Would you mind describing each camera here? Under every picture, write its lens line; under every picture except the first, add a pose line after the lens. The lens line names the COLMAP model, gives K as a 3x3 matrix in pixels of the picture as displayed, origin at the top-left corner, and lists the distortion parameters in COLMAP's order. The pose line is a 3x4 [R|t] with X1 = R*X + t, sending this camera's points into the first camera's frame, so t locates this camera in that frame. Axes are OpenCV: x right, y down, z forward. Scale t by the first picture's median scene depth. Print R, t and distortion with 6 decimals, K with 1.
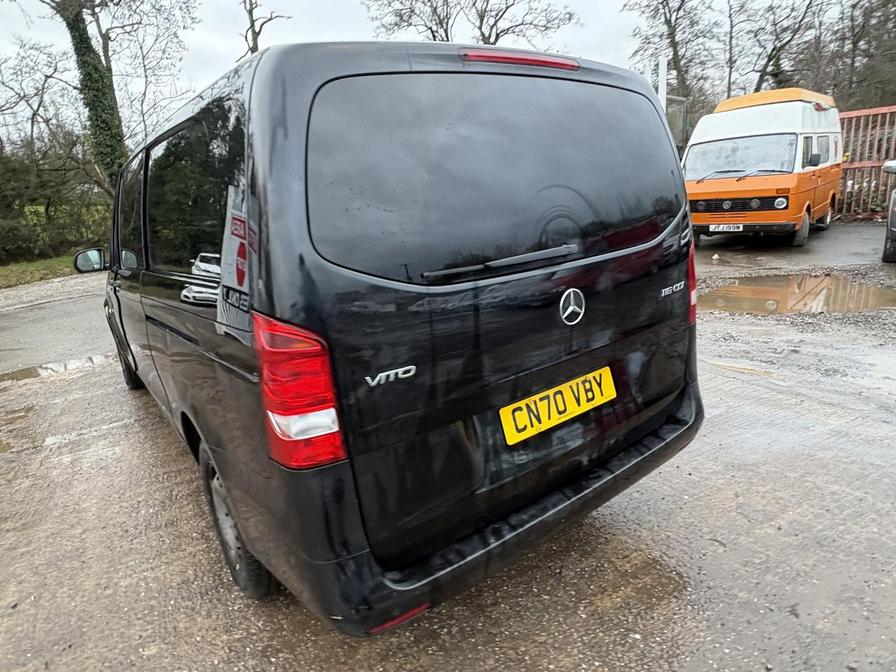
lens RADIAL K [[534.5, 0, 448.4], [0, 534.5, 331.7], [0, 0, 1]] dist [-0.005069, 0.004215]
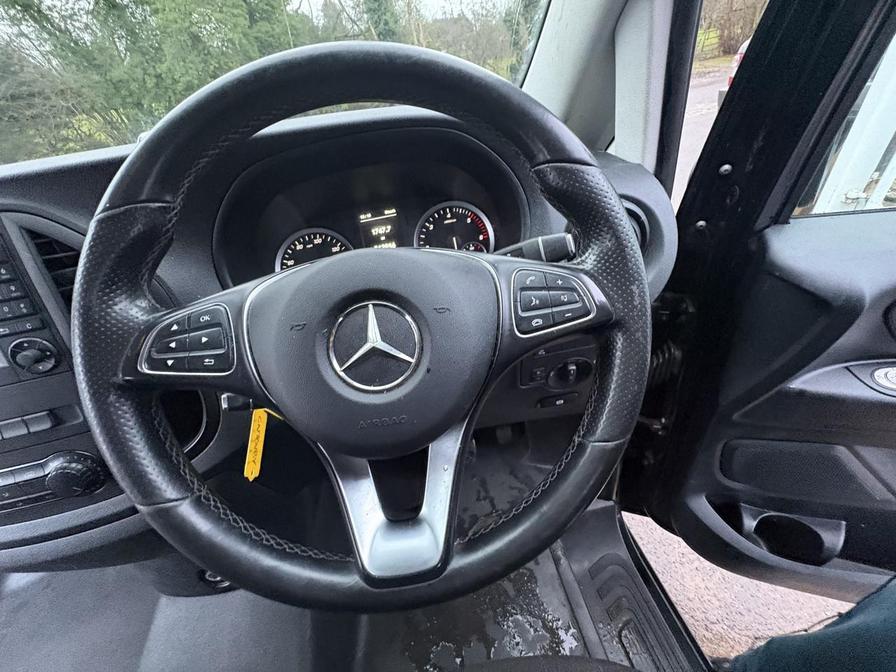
lens RADIAL K [[358.1, 0, 449.9], [0, 358.1, 330.6], [0, 0, 1]] dist [0.000595, 0.000170]
pose [[0.886600, 0.234884, -0.398460, -0.686781], [-0.054986, 0.908879, 0.413419, -0.521168], [0.459257, -0.344628, 0.818727, 2.442521]]
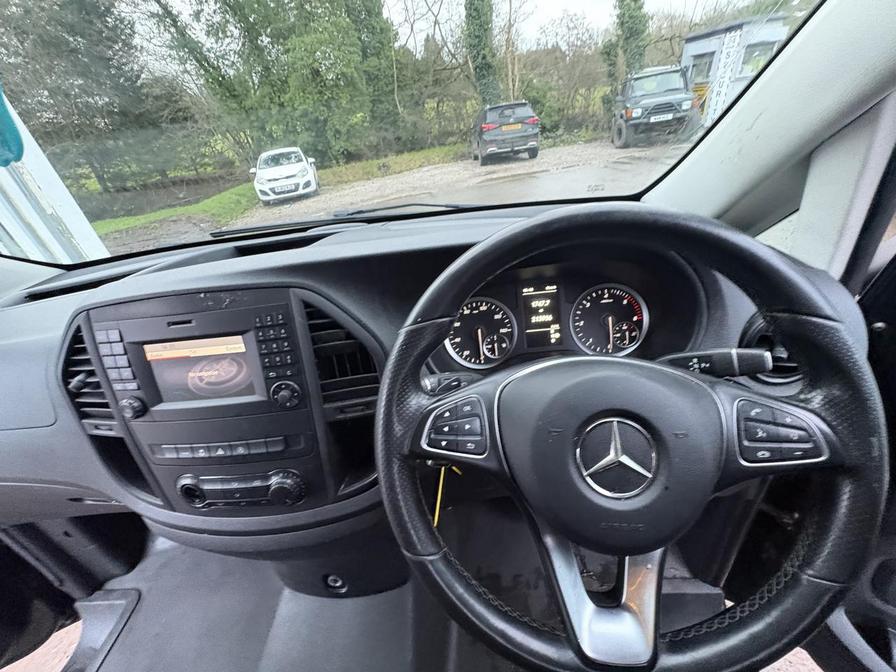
lens RADIAL K [[358.1, 0, 451.3], [0, 358.1, 331.9], [0, 0, 1]] dist [0.000595, 0.000170]
pose [[0.778108, 0.307274, -0.547842, -0.739507], [-0.096046, 0.920125, 0.379664, -0.555326], [0.620744, -0.242801, 0.745469, 2.398061]]
